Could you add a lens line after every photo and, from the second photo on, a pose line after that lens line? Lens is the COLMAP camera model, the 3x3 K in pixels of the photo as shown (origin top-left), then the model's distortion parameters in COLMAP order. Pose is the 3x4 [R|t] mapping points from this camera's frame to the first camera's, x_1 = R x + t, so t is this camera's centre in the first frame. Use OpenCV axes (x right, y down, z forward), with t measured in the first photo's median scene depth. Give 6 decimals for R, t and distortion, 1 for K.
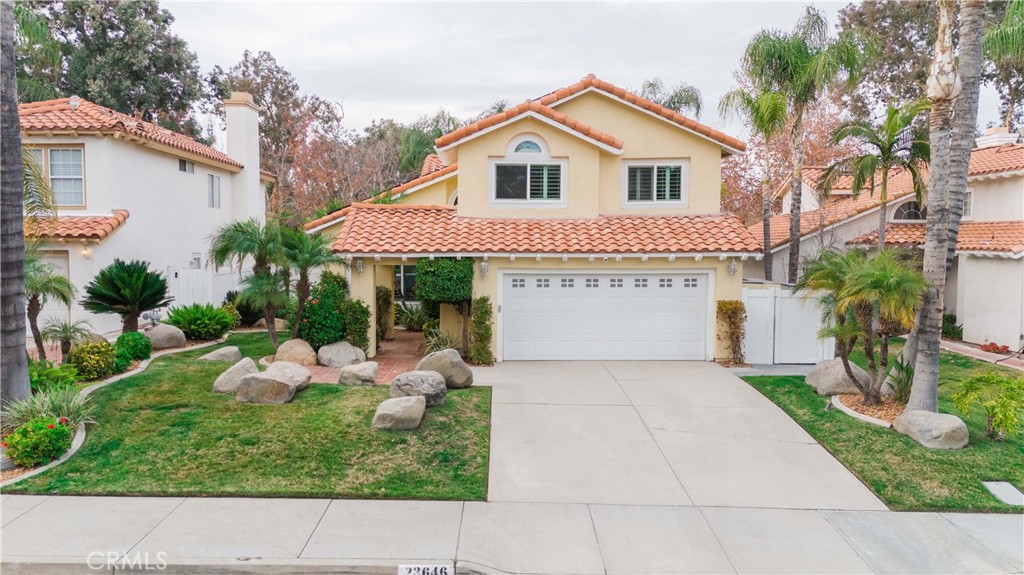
lens RADIAL K [[746.6, 0, 517.1], [0, 746.6, 287.4], [0, 0, 1]] dist [0.062755, -0.058647]
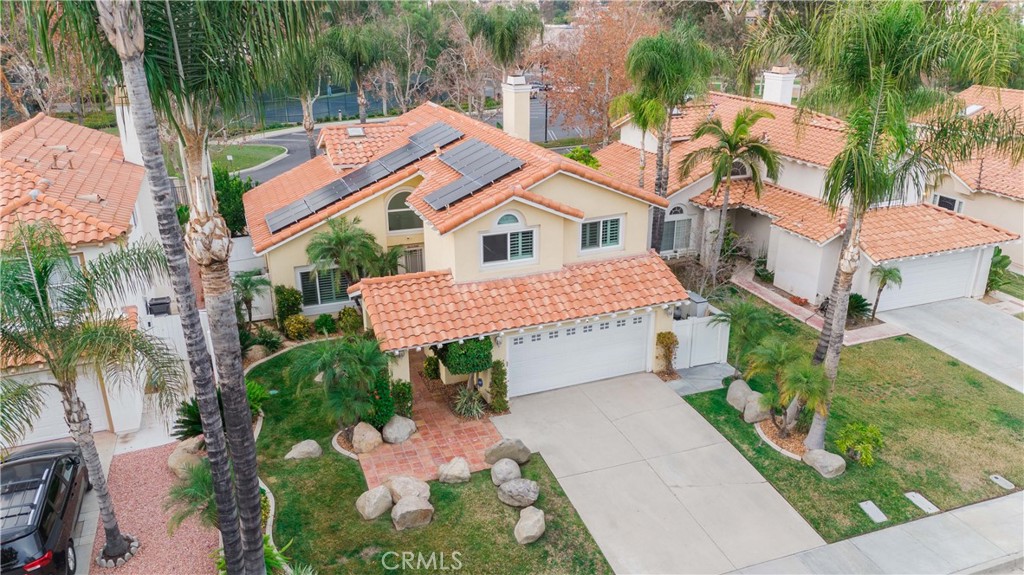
lens RADIAL K [[746.6, 0, 517.1], [0, 746.6, 287.4], [0, 0, 1]] dist [0.062755, -0.058647]
pose [[0.940914, -0.129052, 0.313092, -0.393110], [0.029424, 0.952199, 0.304058, -0.487654], [-0.337365, -0.276880, 0.899734, -0.120599]]
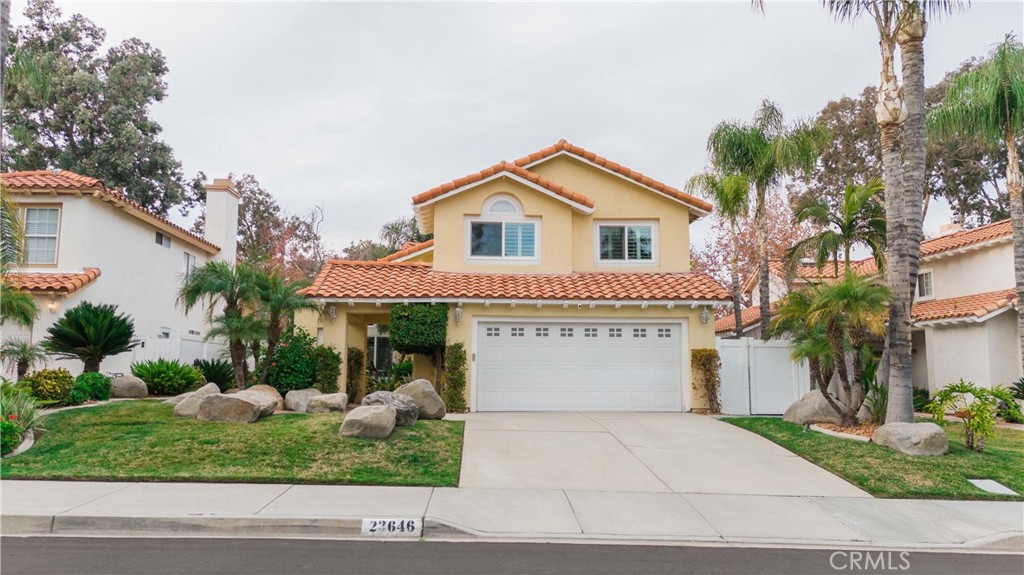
lens RADIAL K [[746.6, 0, 517.1], [0, 746.6, 287.4], [0, 0, 1]] dist [0.062755, -0.058647]
pose [[0.999468, 0.004083, 0.032361, 0.001757], [0.001688, 0.984328, -0.176338, 0.112631], [-0.032573, 0.176299, 0.983798, 0.008567]]
